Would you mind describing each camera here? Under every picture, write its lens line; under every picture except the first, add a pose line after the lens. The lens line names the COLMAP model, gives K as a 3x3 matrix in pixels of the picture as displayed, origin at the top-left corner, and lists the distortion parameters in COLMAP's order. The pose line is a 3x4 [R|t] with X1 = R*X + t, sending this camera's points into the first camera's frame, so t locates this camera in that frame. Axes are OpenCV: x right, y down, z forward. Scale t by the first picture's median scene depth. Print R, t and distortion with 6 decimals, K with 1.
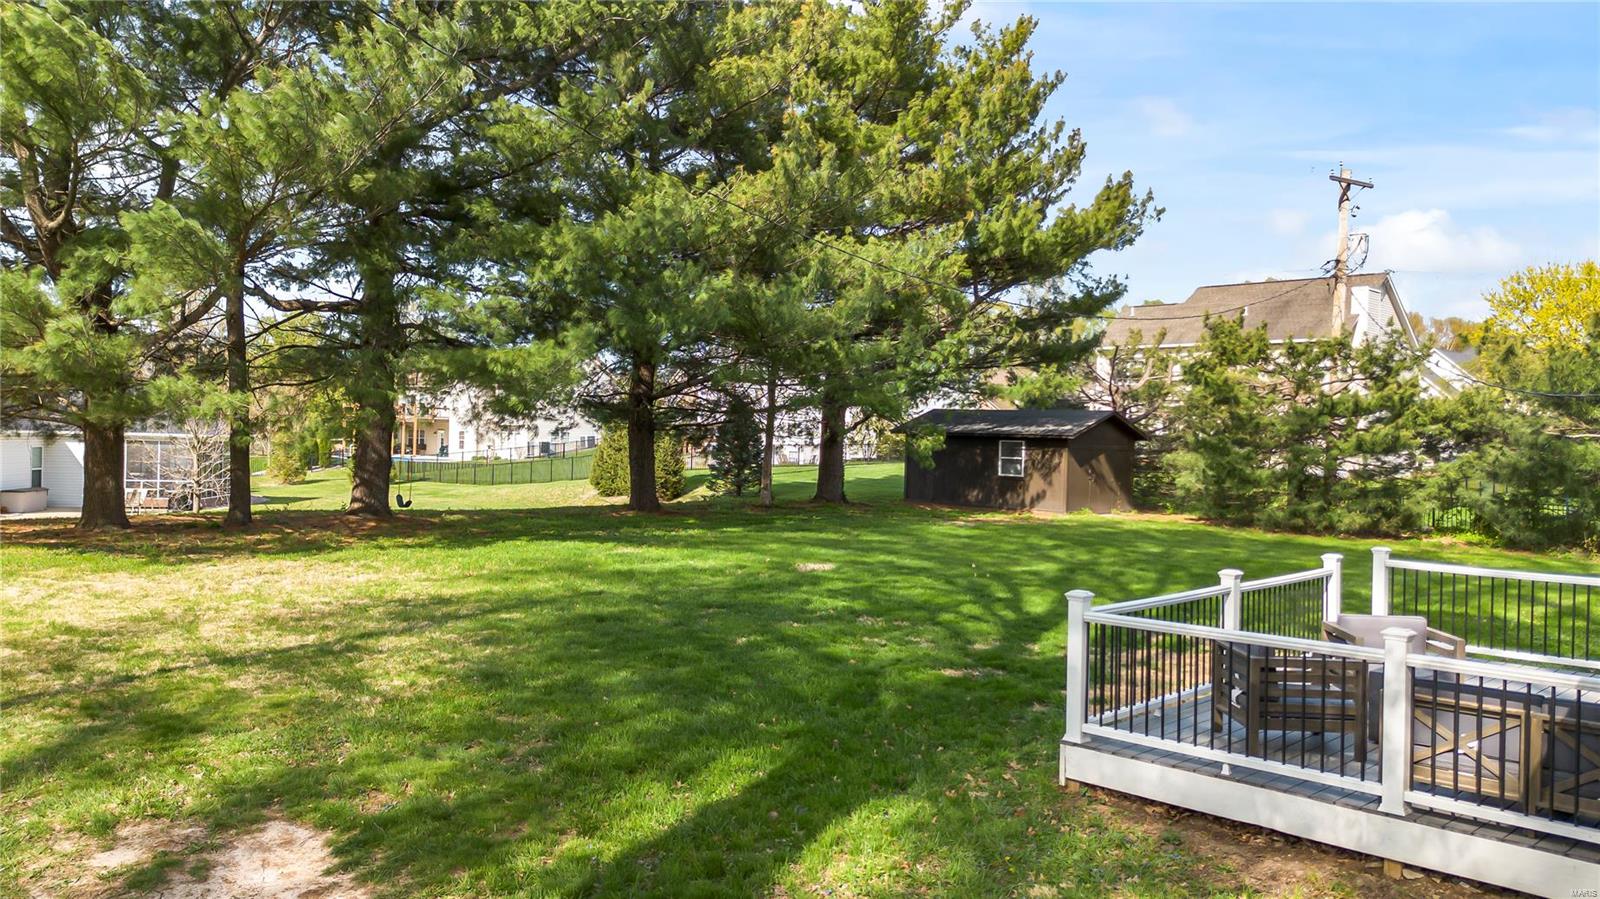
lens RADIAL K [[1156.3, 0, 800.0], [0, 1156.3, 449.5], [0, 0, 1]] dist [0.057568, -0.058827]
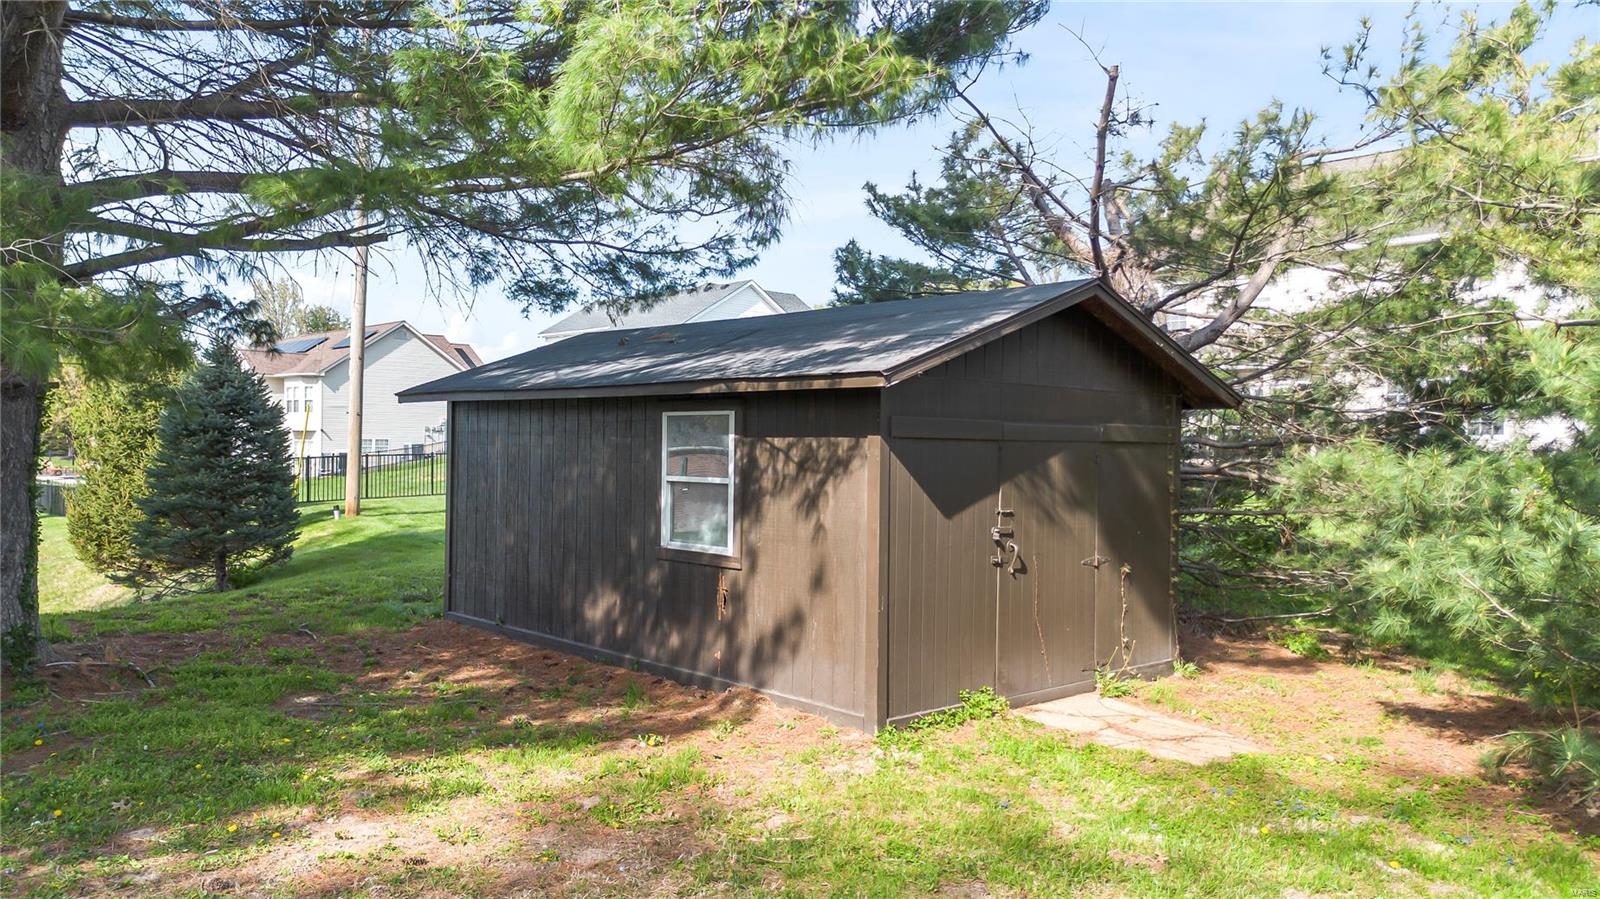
lens RADIAL K [[1156.3, 0, 800.0], [0, 1156.3, 449.5], [0, 0, 1]] dist [0.057568, -0.058827]
pose [[0.999085, -0.009260, -0.041755, 0.215059], [0.009250, 0.999957, -0.000429, 0.001023], [0.041757, 0.000043, 0.999128, 0.741212]]
